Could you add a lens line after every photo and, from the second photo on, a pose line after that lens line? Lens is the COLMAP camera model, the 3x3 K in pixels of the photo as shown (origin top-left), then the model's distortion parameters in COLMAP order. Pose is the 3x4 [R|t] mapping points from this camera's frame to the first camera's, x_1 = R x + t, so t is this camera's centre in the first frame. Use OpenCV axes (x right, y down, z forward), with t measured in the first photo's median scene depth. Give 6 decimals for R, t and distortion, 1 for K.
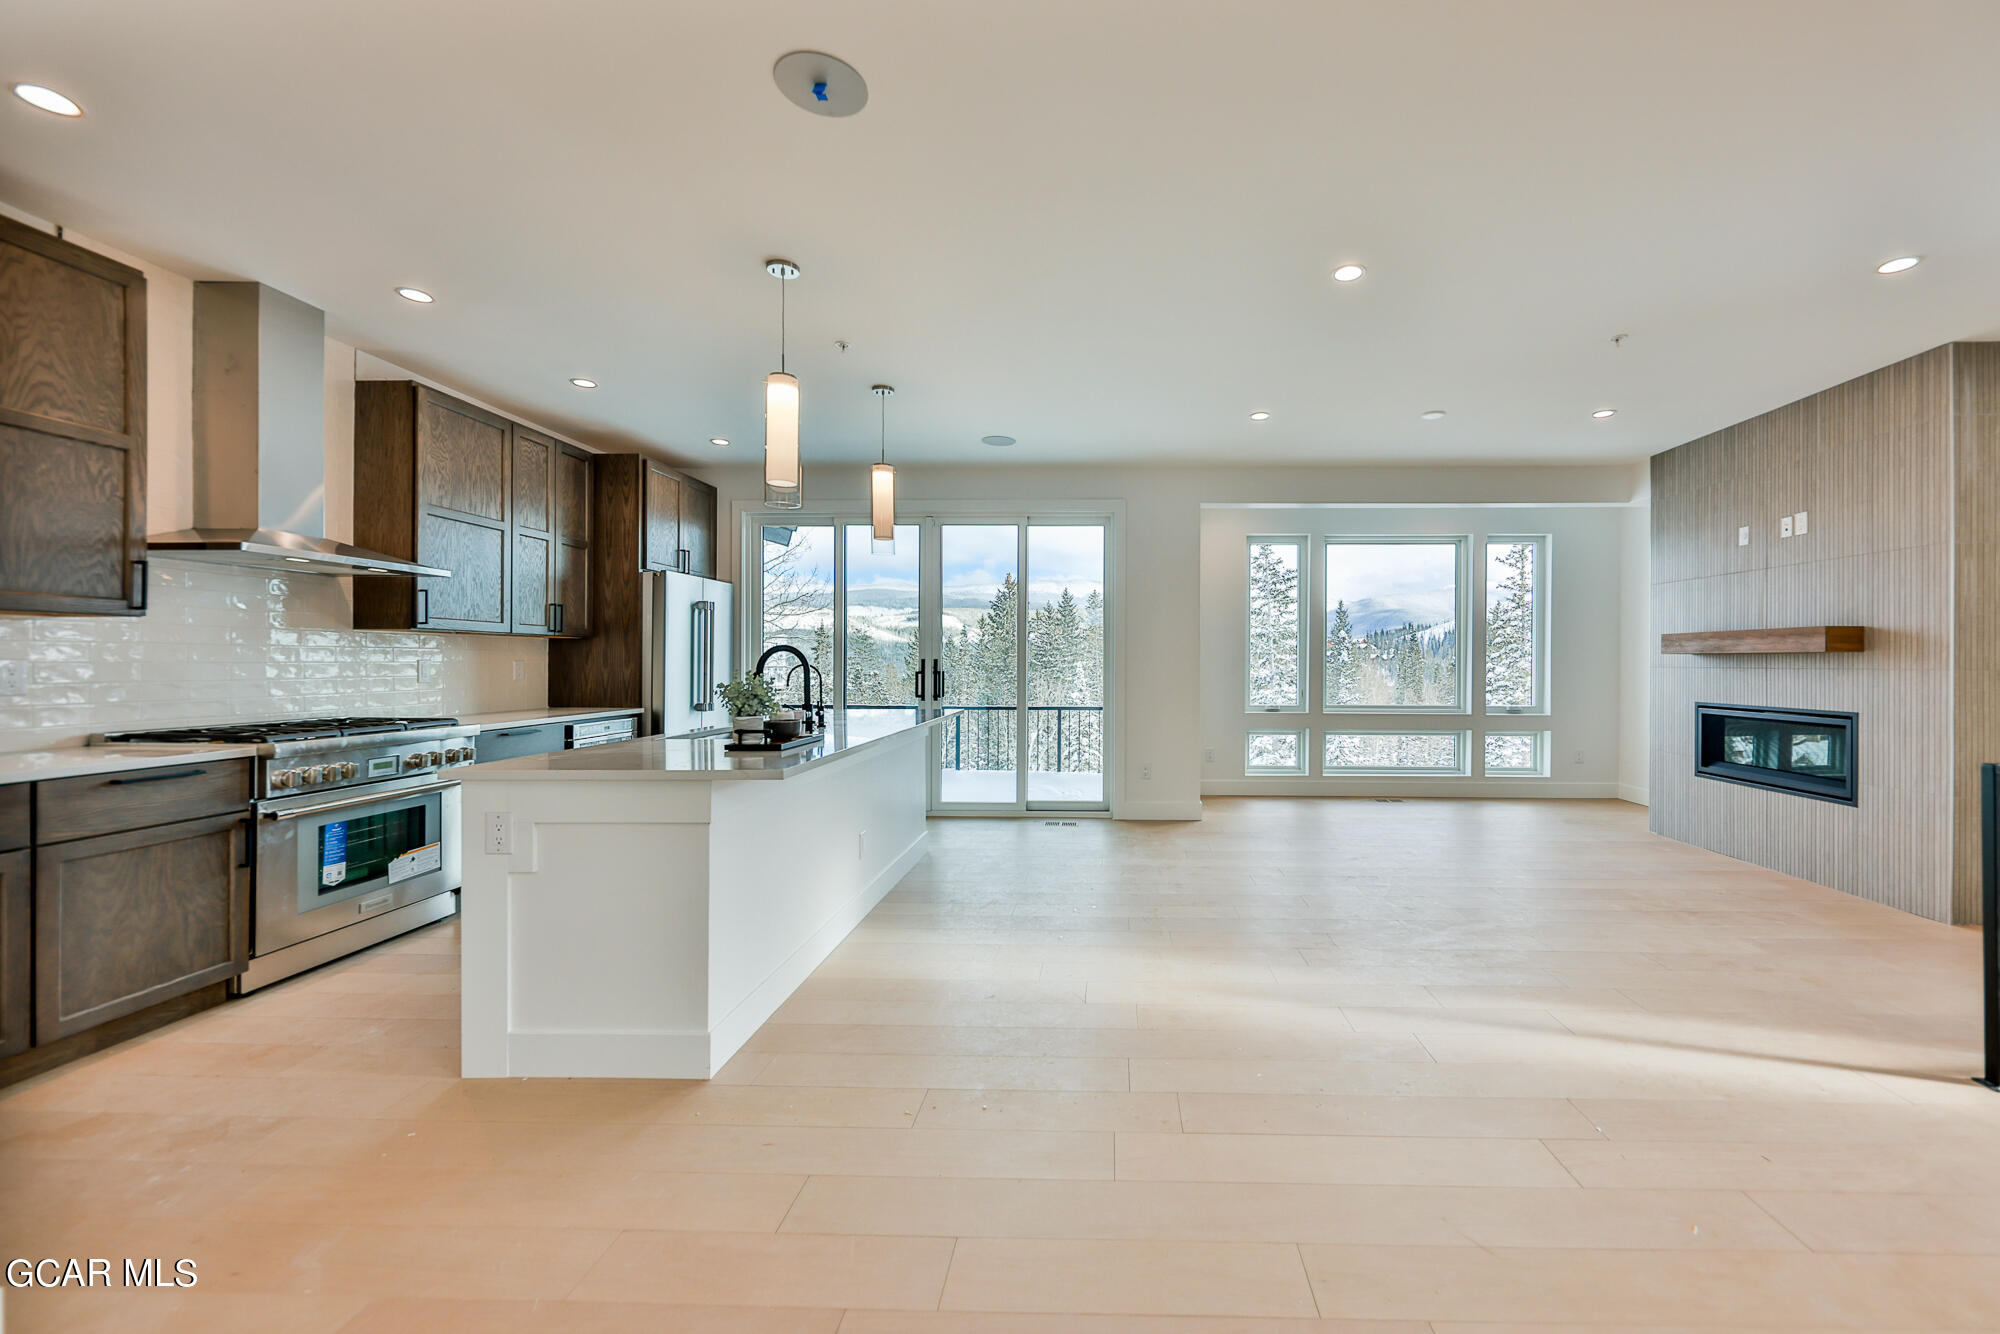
lens RADIAL K [[785.2, 0, 1098.7], [0, 785.2, 662.2], [0, 0, 1]] dist [-0.000784, -0.000049]
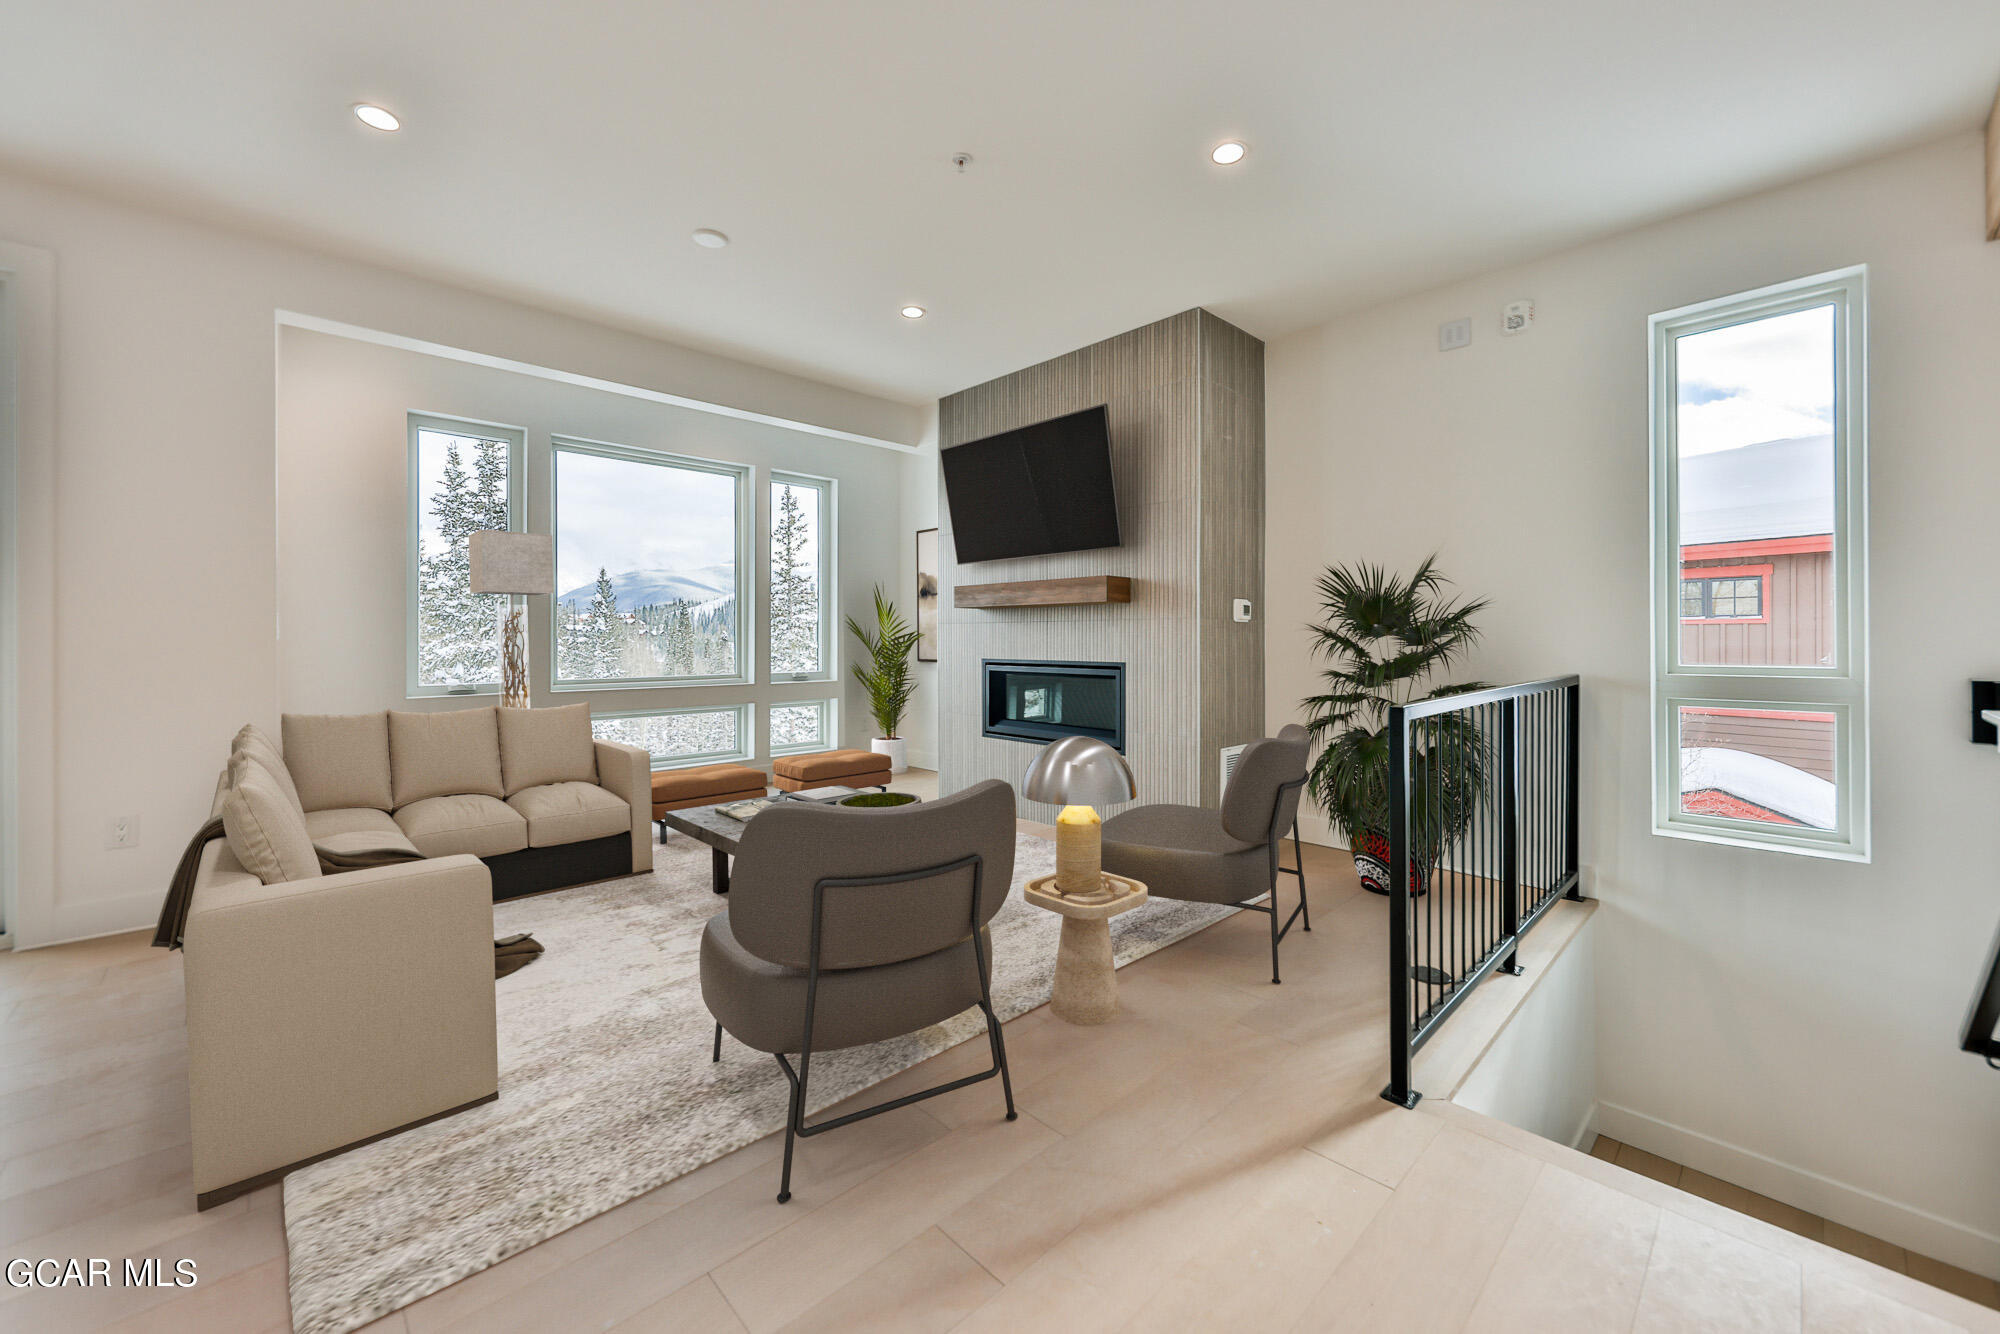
lens RADIAL K [[772.3, 0, 1026.4], [0, 772.3, 637.9], [0, 0, 1]] dist [0.000125, -0.000056]
pose [[0.697495, -0.003822, 0.716580, 0.138855], [0.003429, 0.999992, 0.001995, 0.026213], [-0.716582, 0.001066, 0.697502, 0.342579]]
